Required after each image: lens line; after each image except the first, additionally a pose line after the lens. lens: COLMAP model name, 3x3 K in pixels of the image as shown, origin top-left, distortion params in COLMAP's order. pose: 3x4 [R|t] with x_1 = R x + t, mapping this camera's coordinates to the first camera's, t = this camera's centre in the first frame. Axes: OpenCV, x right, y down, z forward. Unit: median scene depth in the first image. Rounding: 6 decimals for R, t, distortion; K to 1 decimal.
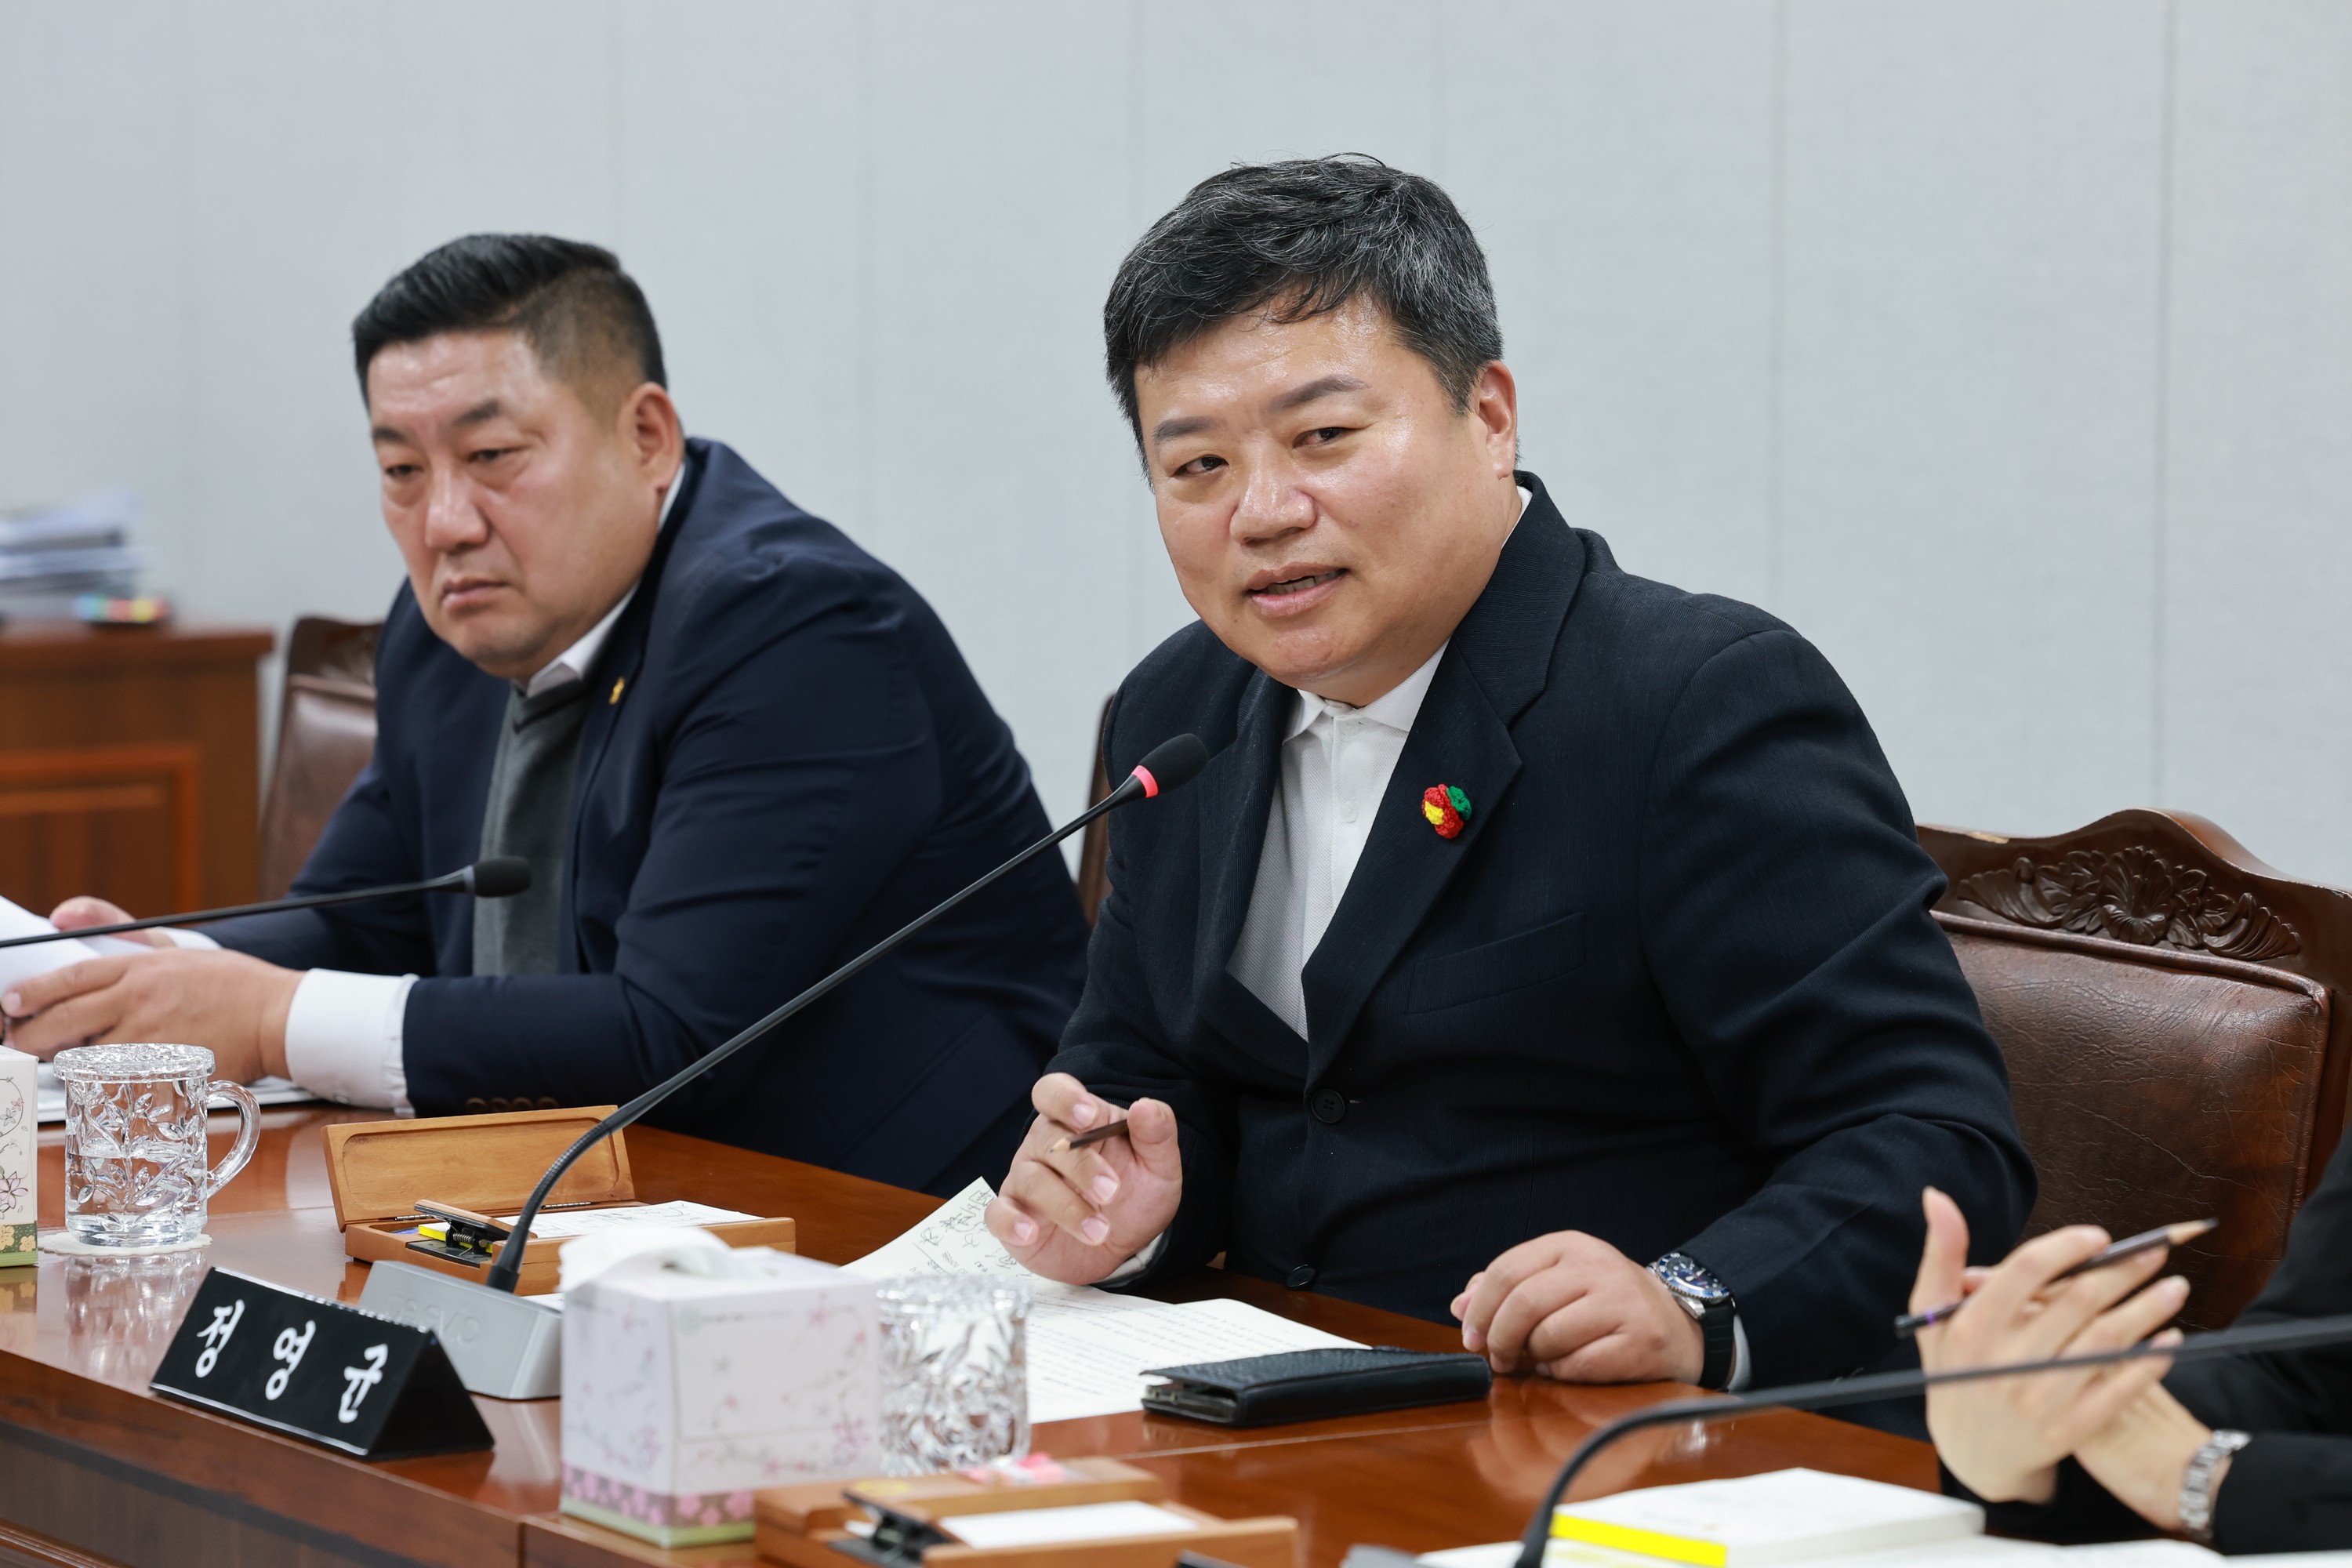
lens RADIAL K [[7621.7, 0, 1117.6], [0, 7621.7, 781.4], [0, 0, 1]] dist [-1.392400, 54.761768]
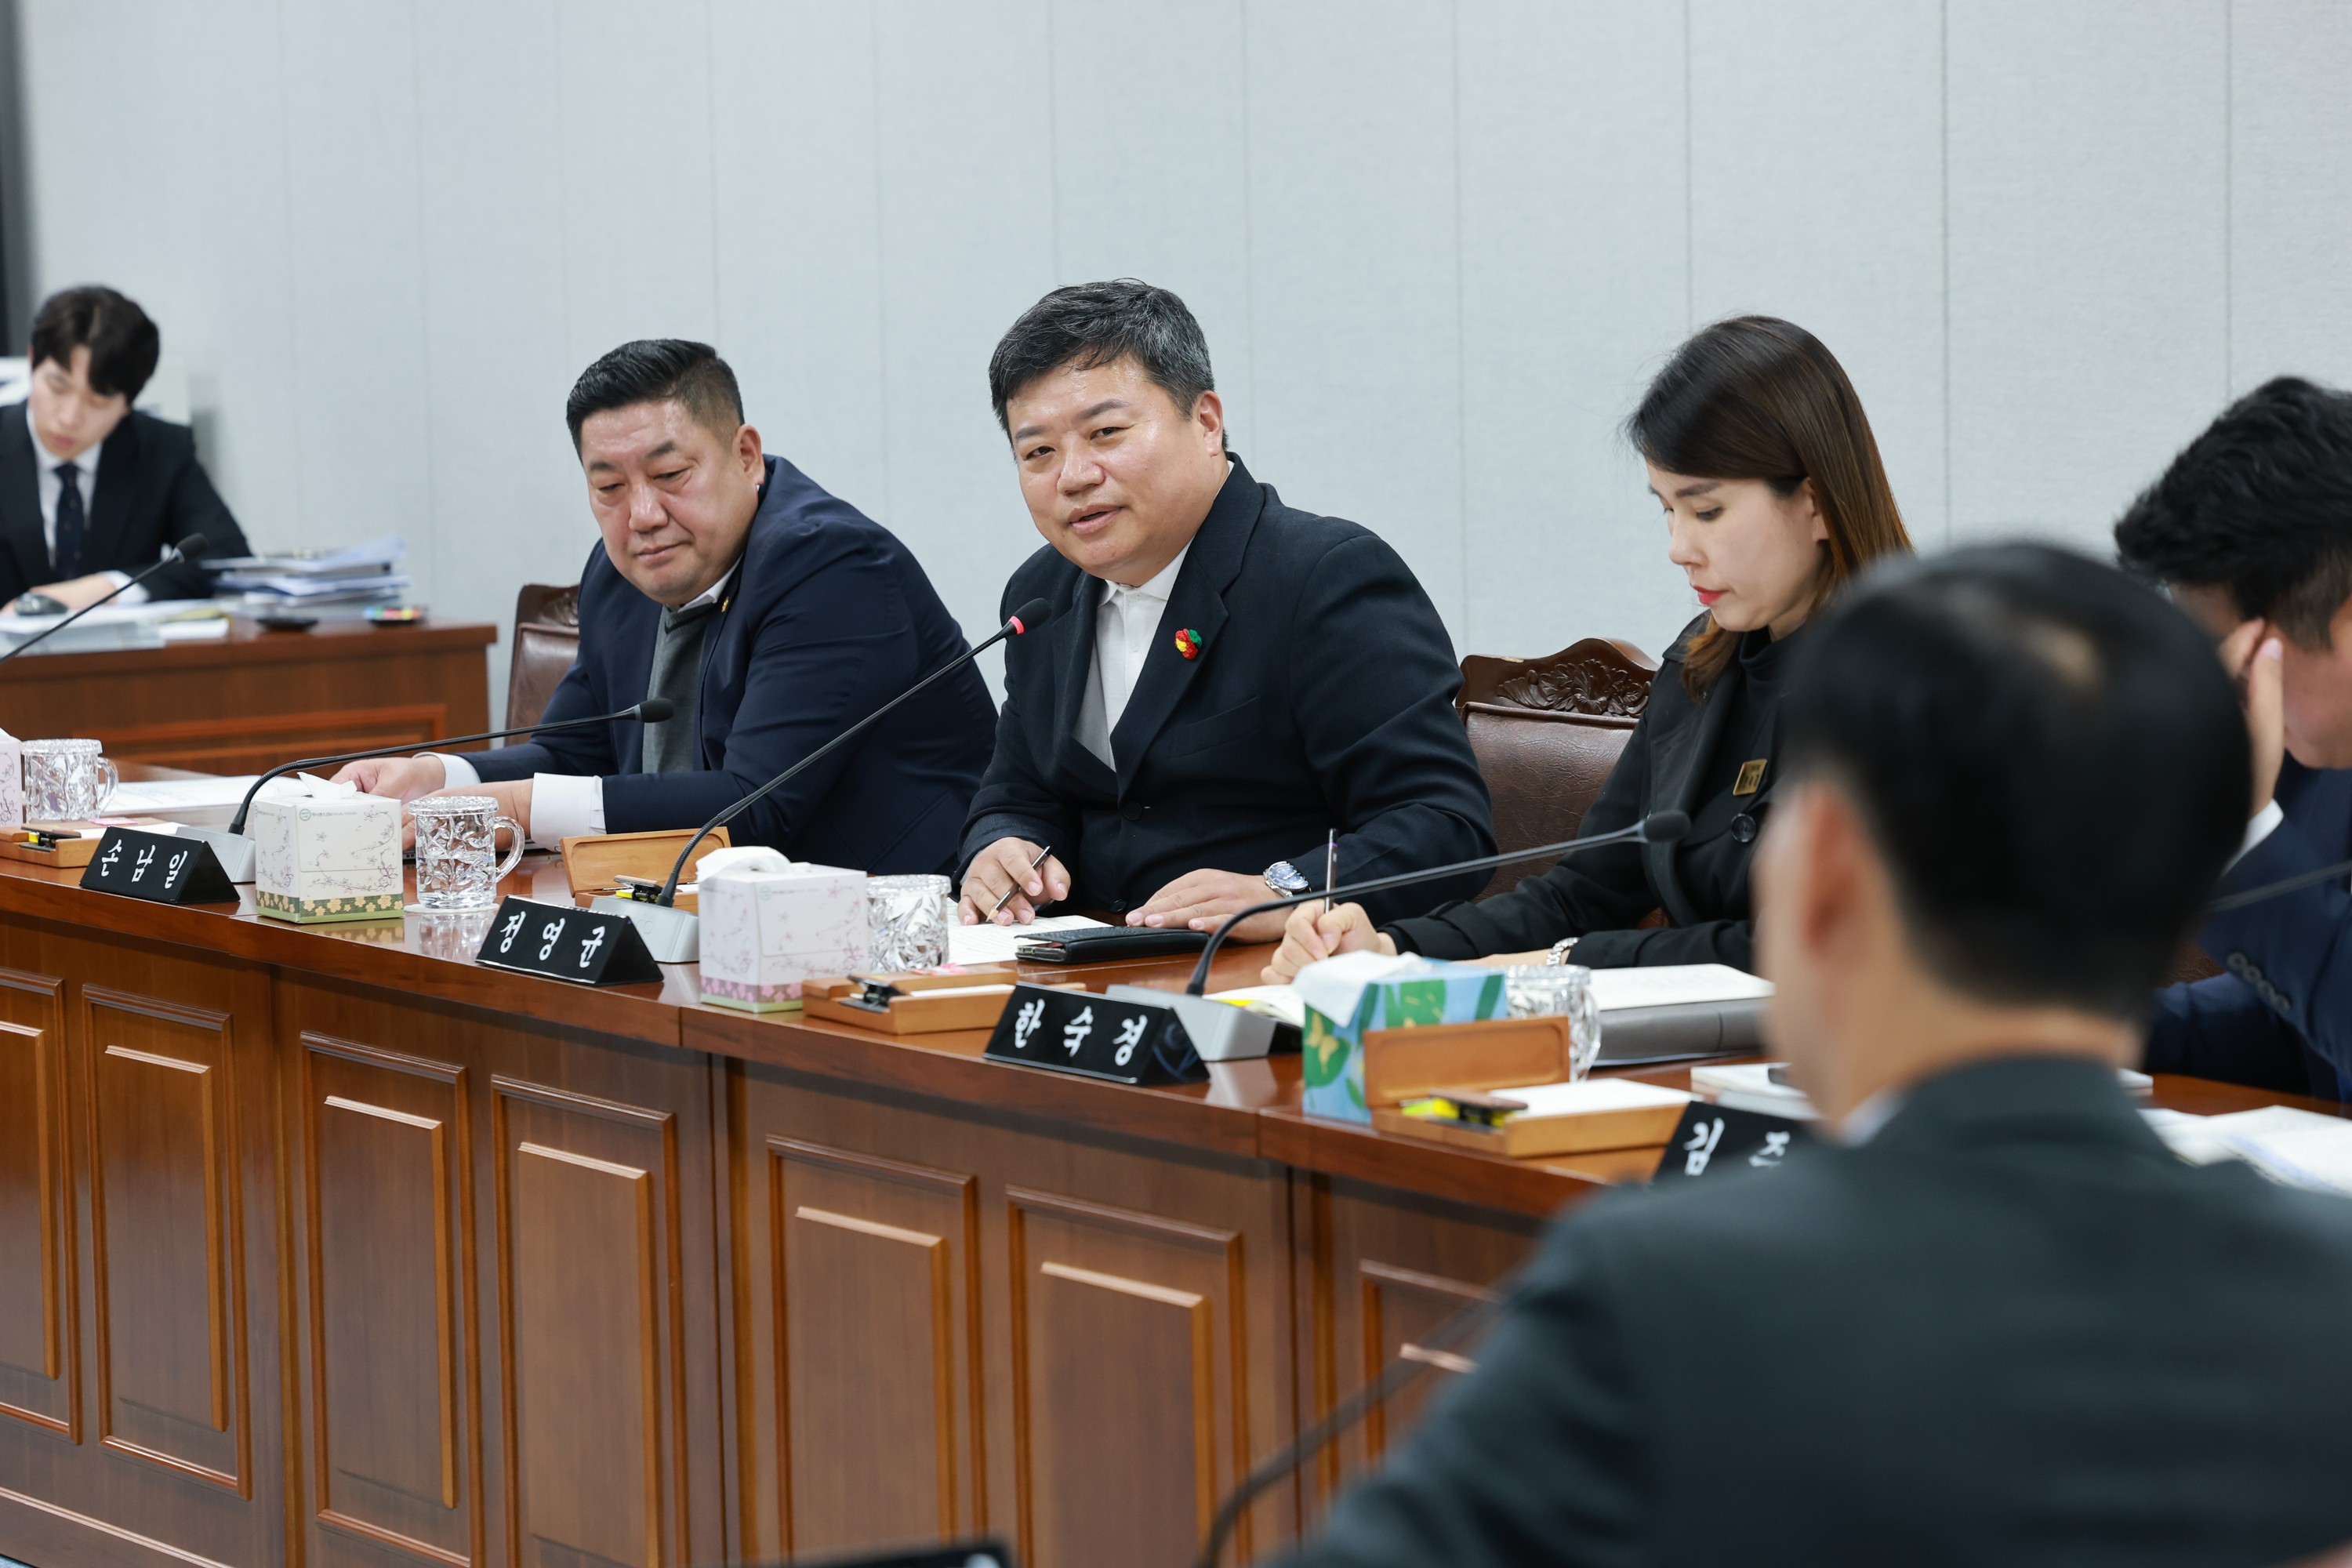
lens RADIAL K [[7940.3, 0, 1176.0], [0, 7940.3, 784.0], [0, 0, 1]] dist [0.741129, -0.300344]
pose [[0.999539, -0.028002, -0.011724, 0.061695], [0.027674, 0.999246, -0.027224, 0.088085], [0.012478, 0.026887, 0.999561, -0.872607]]
